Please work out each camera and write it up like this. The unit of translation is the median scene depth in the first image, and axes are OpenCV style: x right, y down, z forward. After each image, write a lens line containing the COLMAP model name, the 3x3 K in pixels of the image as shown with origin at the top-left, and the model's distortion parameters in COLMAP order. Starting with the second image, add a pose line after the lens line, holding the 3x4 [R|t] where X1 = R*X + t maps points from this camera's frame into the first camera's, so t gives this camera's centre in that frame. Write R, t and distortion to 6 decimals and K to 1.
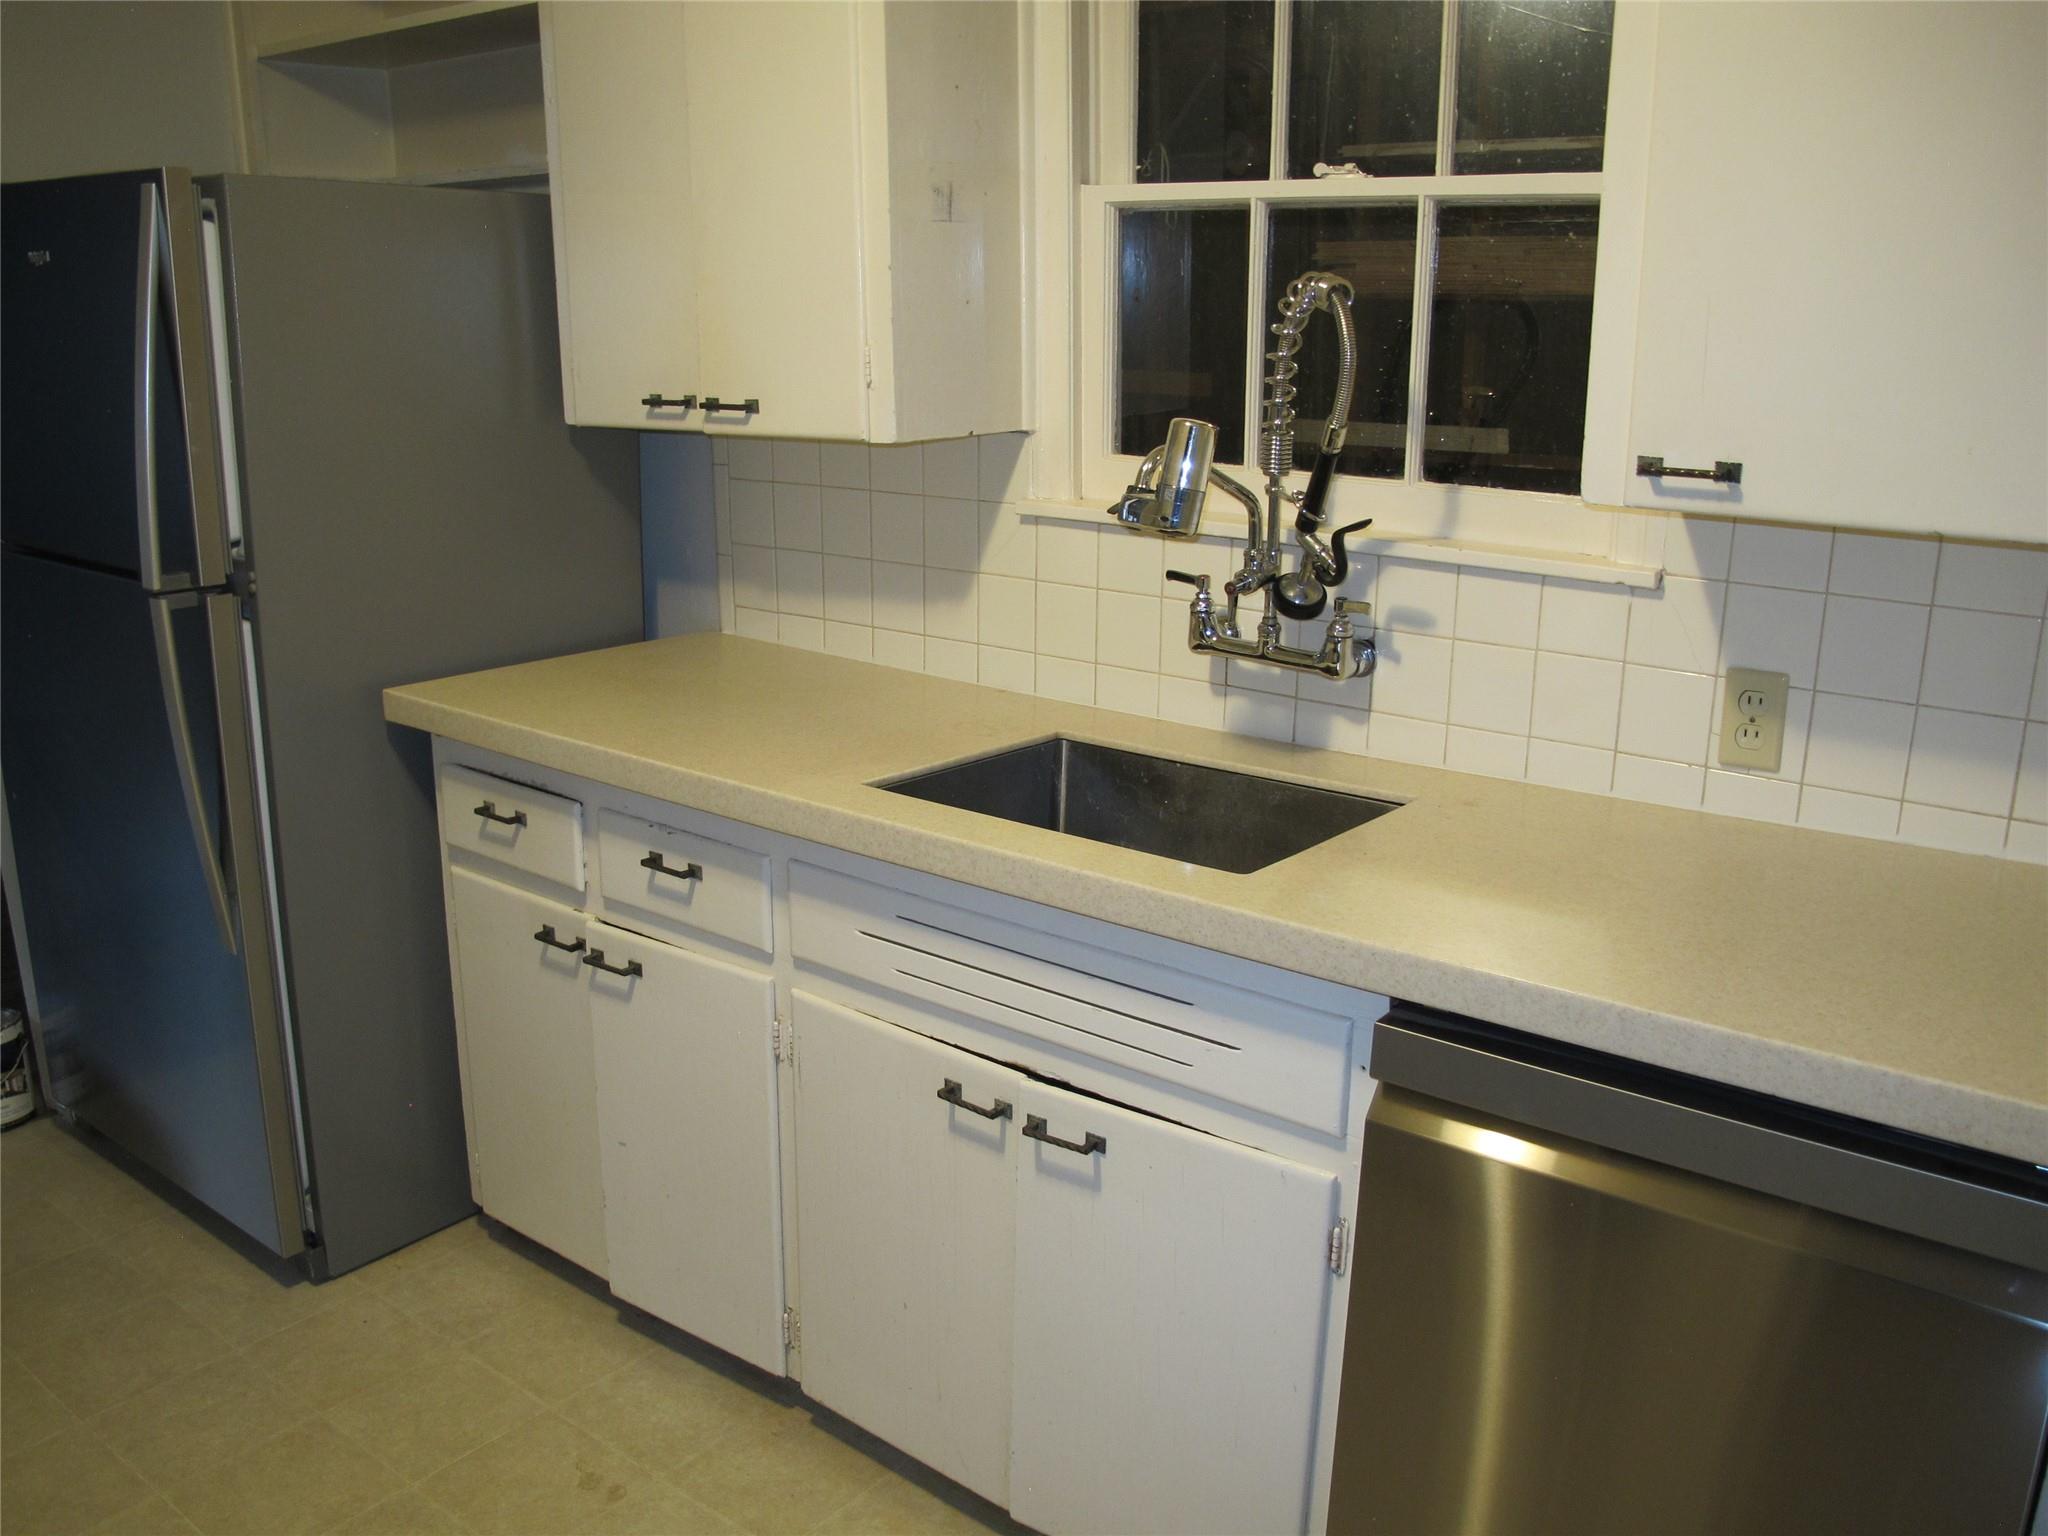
lens RADIAL K [[1721.7, 0, 1024.0], [0, 1721.7, 768.0], [0, 0, 1]] dist [-0.065420, 0.005801]
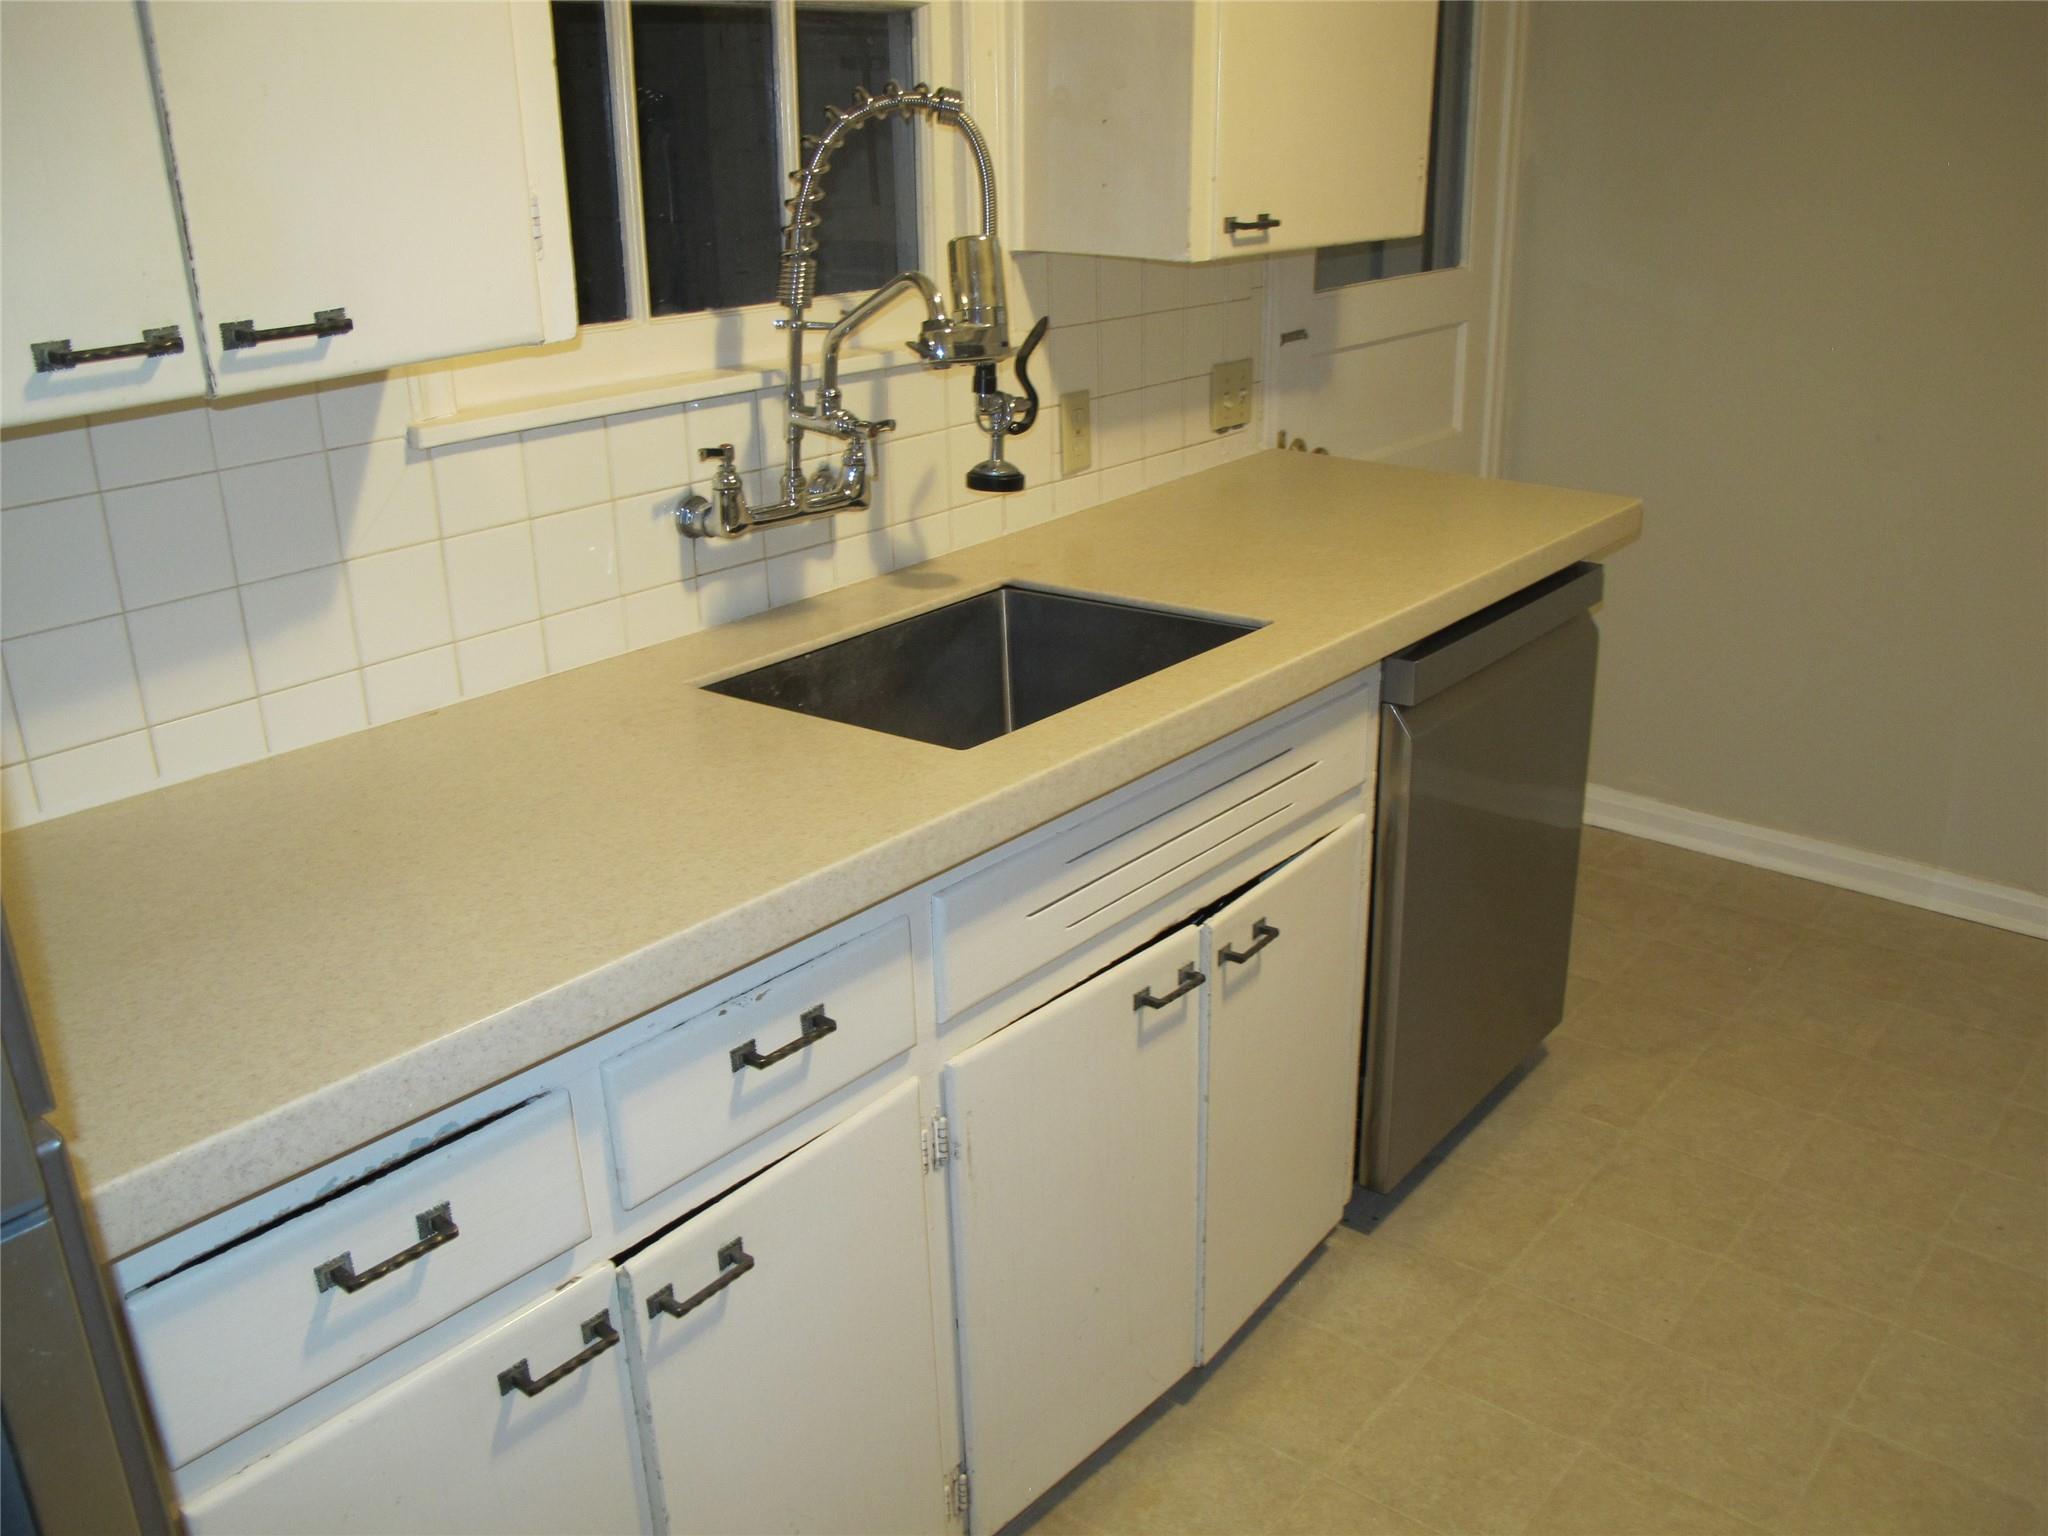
lens RADIAL K [[1673.3, 0, 1024.0], [0, 1673.3, 768.0], [0, 0, 1]] dist [-0.163696, 0.163140]
pose [[0.052670, -0.367678, 0.928460, -0.716859], [0.292522, 0.894647, 0.337694, -0.206253], [-0.954807, 0.253809, 0.154675, 0.794529]]
